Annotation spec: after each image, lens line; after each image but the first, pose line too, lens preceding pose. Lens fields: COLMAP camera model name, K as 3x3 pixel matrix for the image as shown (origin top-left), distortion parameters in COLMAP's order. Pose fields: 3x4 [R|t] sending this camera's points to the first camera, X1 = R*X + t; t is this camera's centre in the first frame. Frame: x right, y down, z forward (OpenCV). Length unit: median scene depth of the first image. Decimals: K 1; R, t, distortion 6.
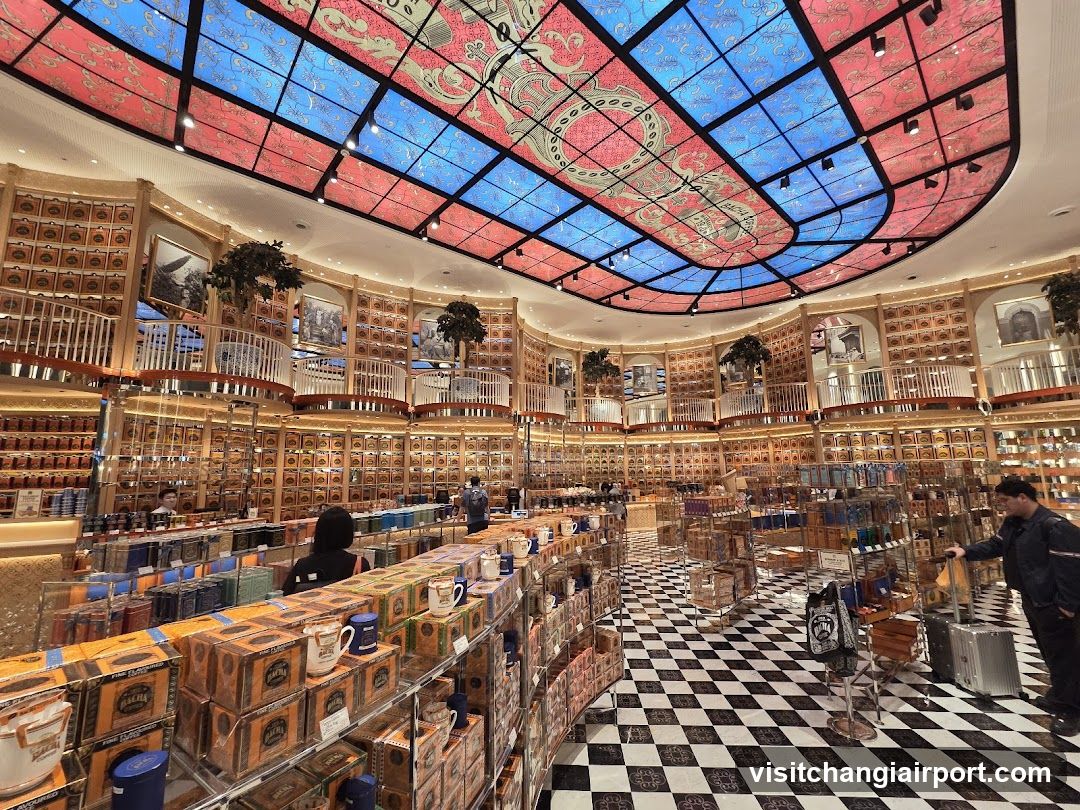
lens RADIAL K [[439.3, 0, 539.7], [0, 439.3, 403.9], [0, 0, 1]] dist [-0.003123, -0.001229]
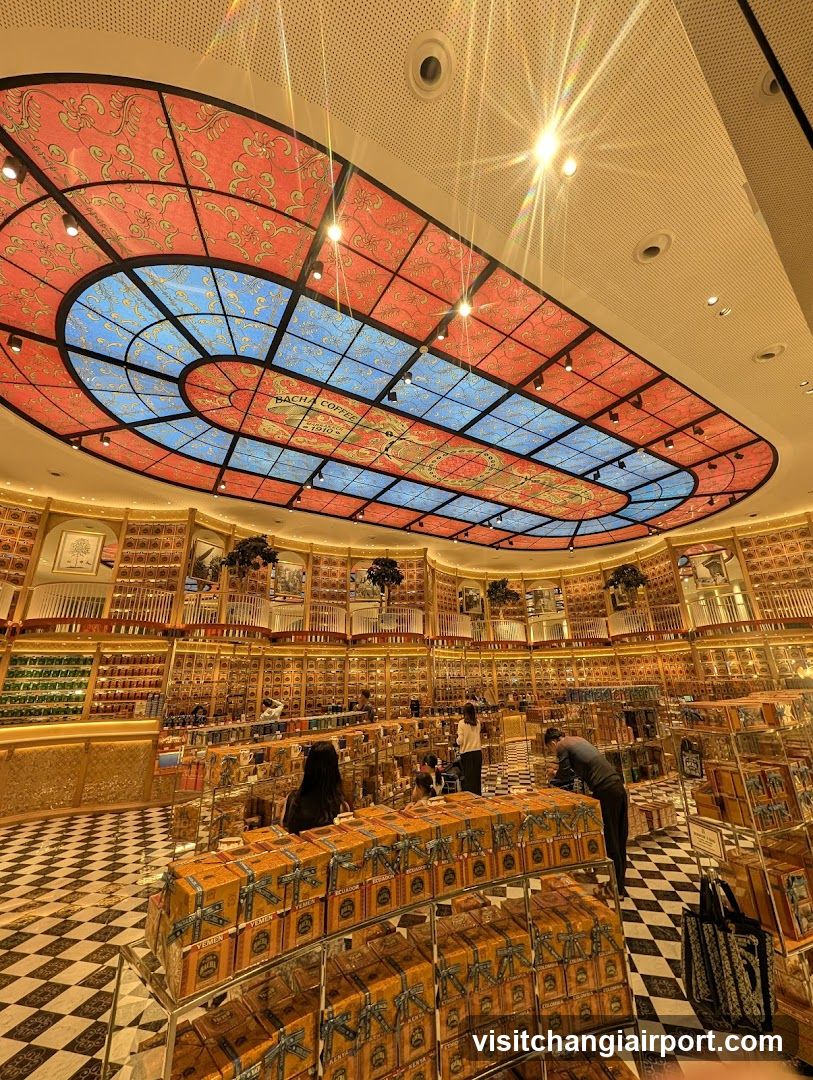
lens RADIAL K [[415.7, 0, 407.3], [0, 415.7, 538.8], [0, 0, 1]] dist [0.001941, -0.000235]
pose [[0.984138, -0.059788, -0.167026, 0.117062], [0.030393, 0.984401, -0.173295, -0.061415], [0.174782, 0.165470, 0.970603, -0.266305]]
